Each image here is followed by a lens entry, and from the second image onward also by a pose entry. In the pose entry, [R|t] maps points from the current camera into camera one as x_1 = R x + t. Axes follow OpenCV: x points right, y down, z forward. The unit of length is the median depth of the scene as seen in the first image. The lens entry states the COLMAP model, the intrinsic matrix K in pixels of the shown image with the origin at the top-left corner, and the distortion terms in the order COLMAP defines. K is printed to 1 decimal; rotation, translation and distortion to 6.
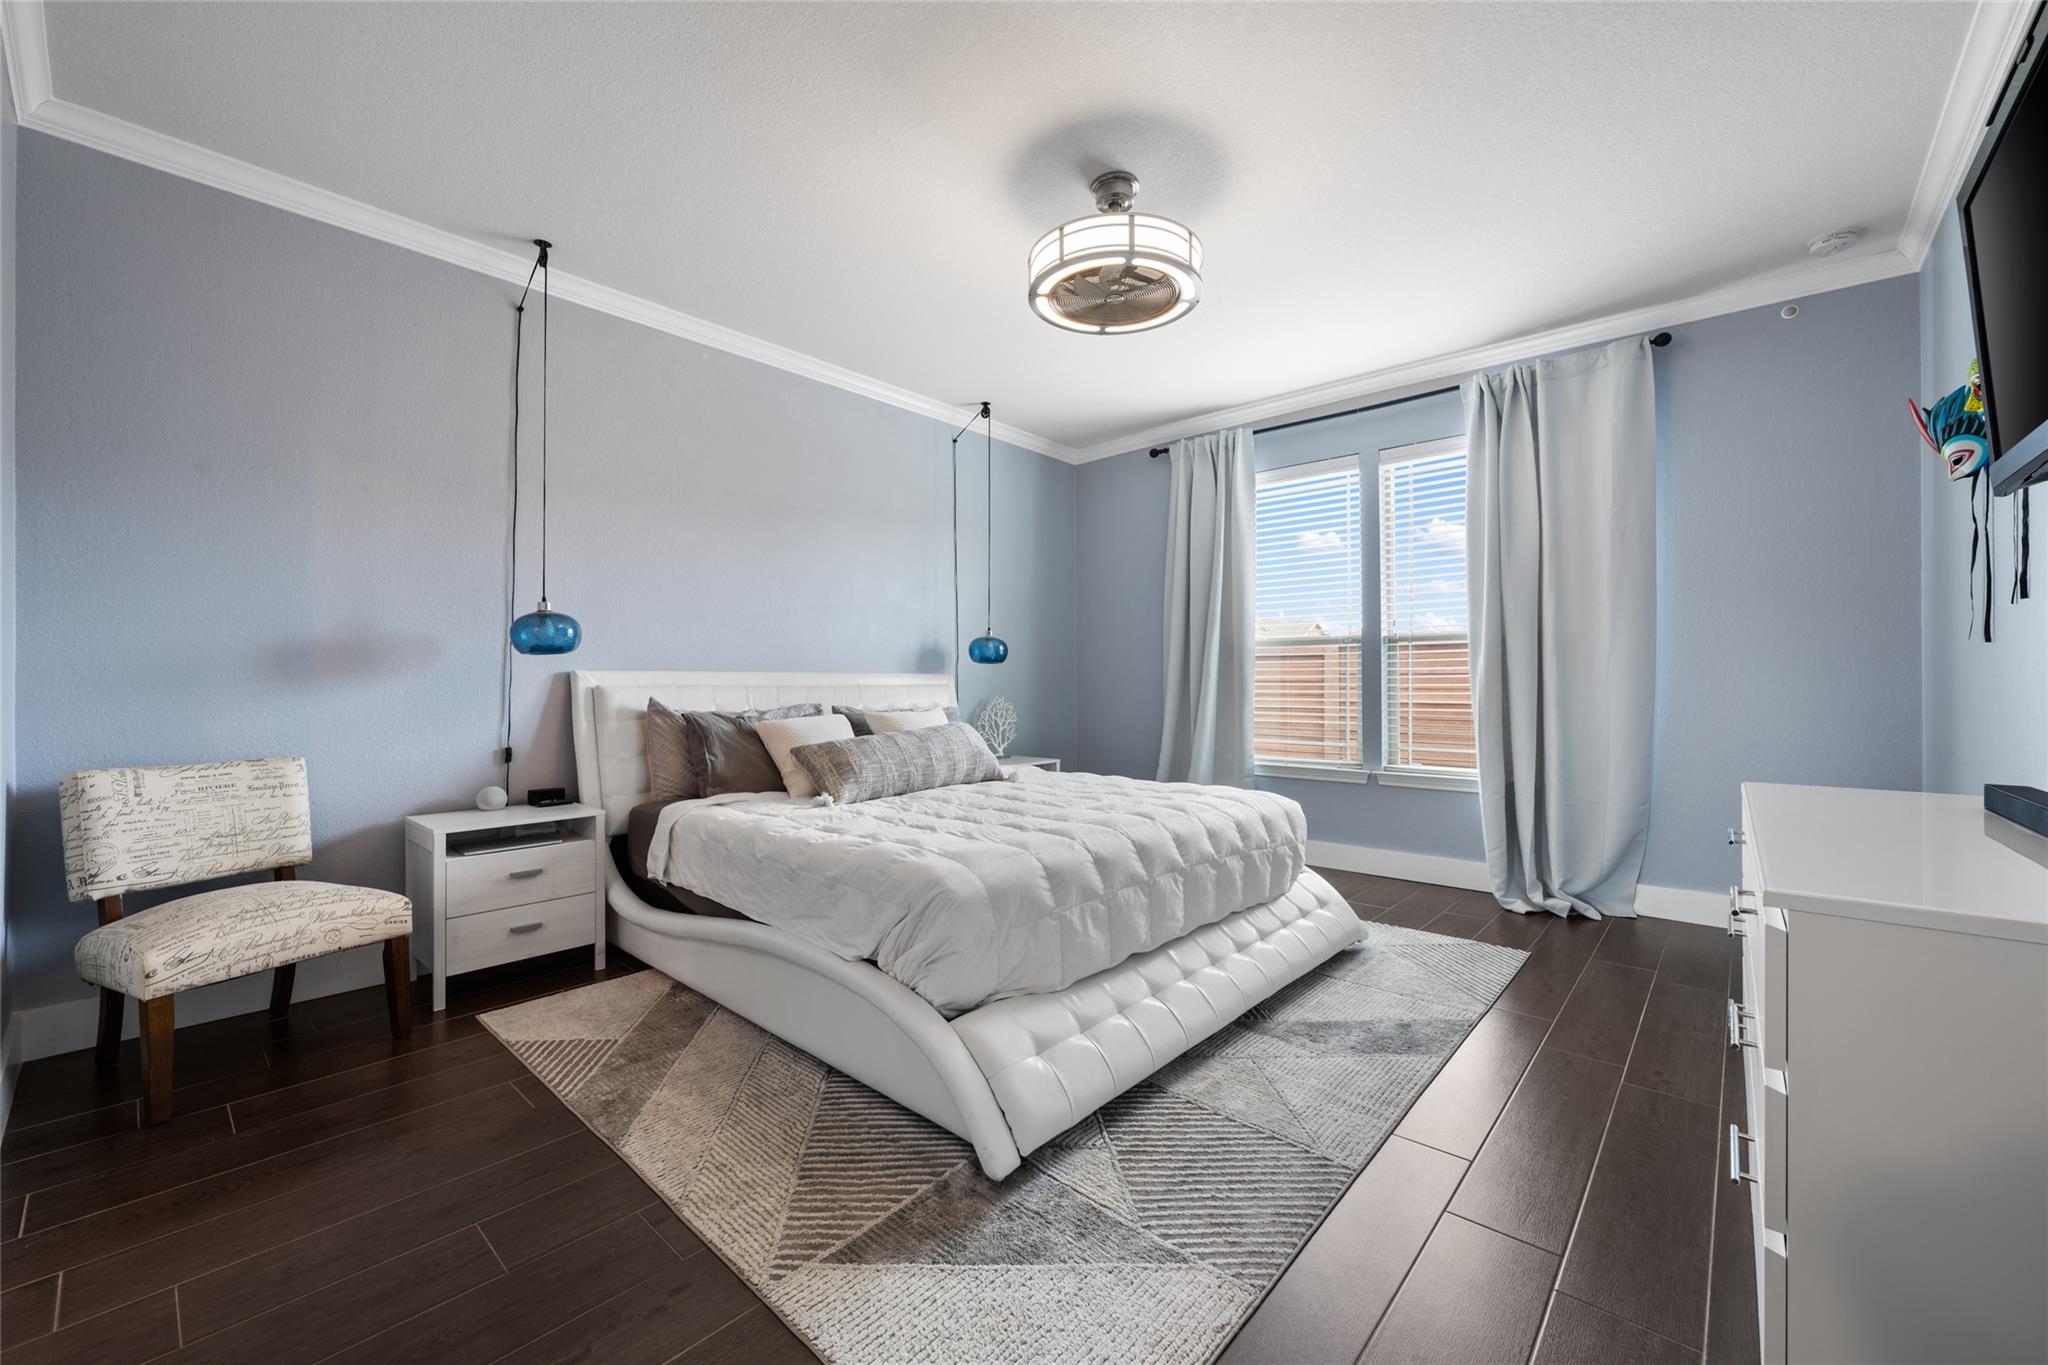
lens RADIAL K [[811.2, 0, 1021.4], [0, 811.2, 677.0], [0, 0, 1]] dist [0.000122, 0.000007]
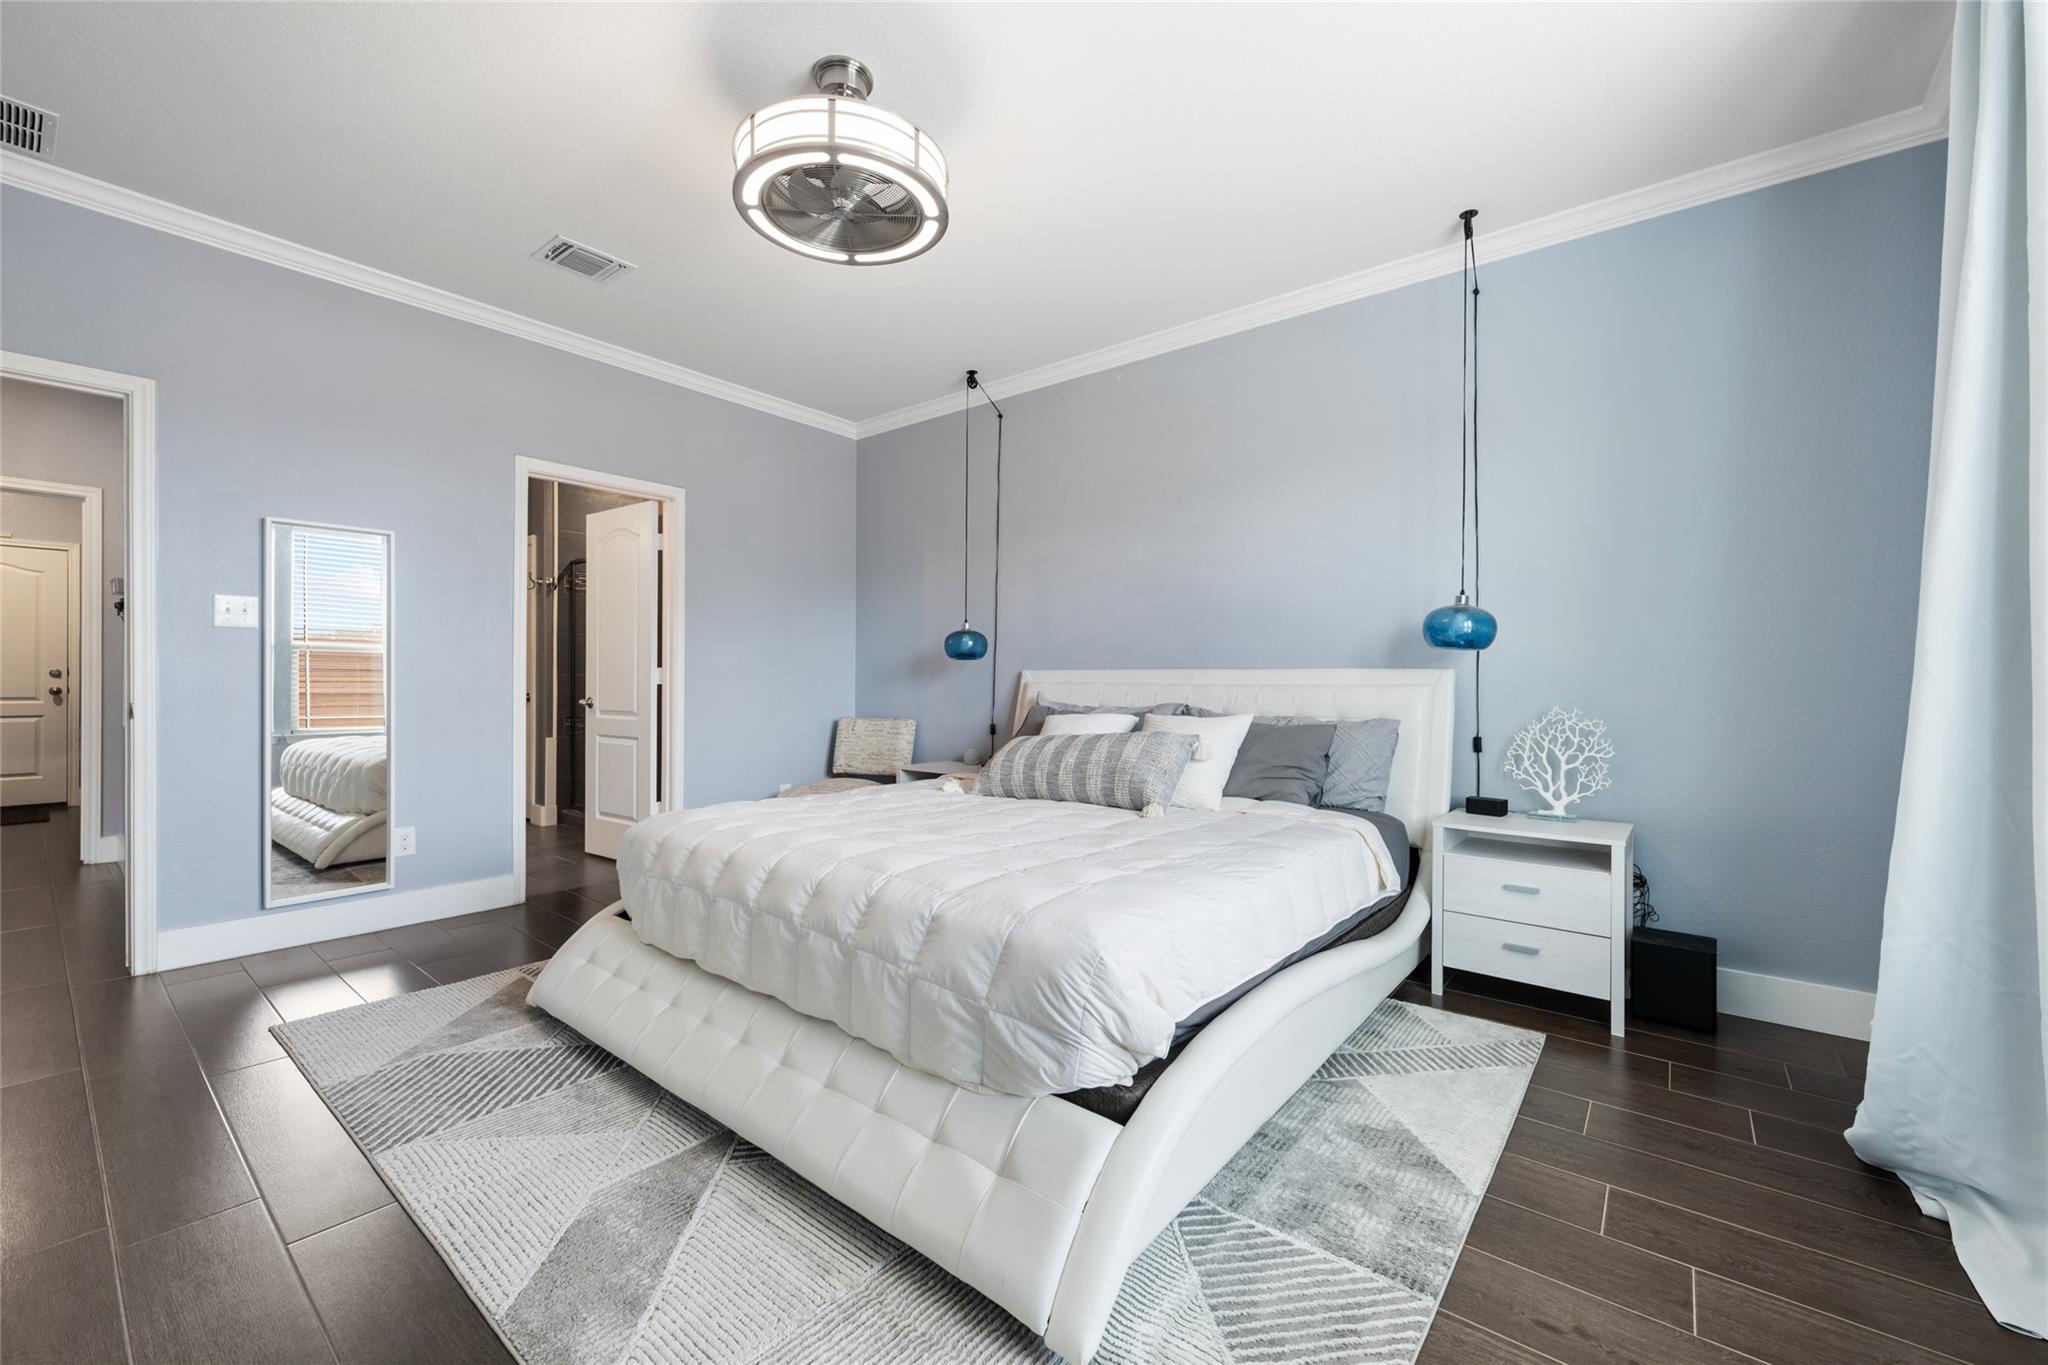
lens RADIAL K [[841.1, 0, 1023.6], [0, 841.1, 675.2], [0, 0, 1]] dist [0.033767, -0.000064]
pose [[0.014437, -0.003748, -0.999889, 0.898387], [0.000062, 0.999993, -0.003748, 0.005223], [0.999896, -0.000008, 0.014437, 1.074647]]
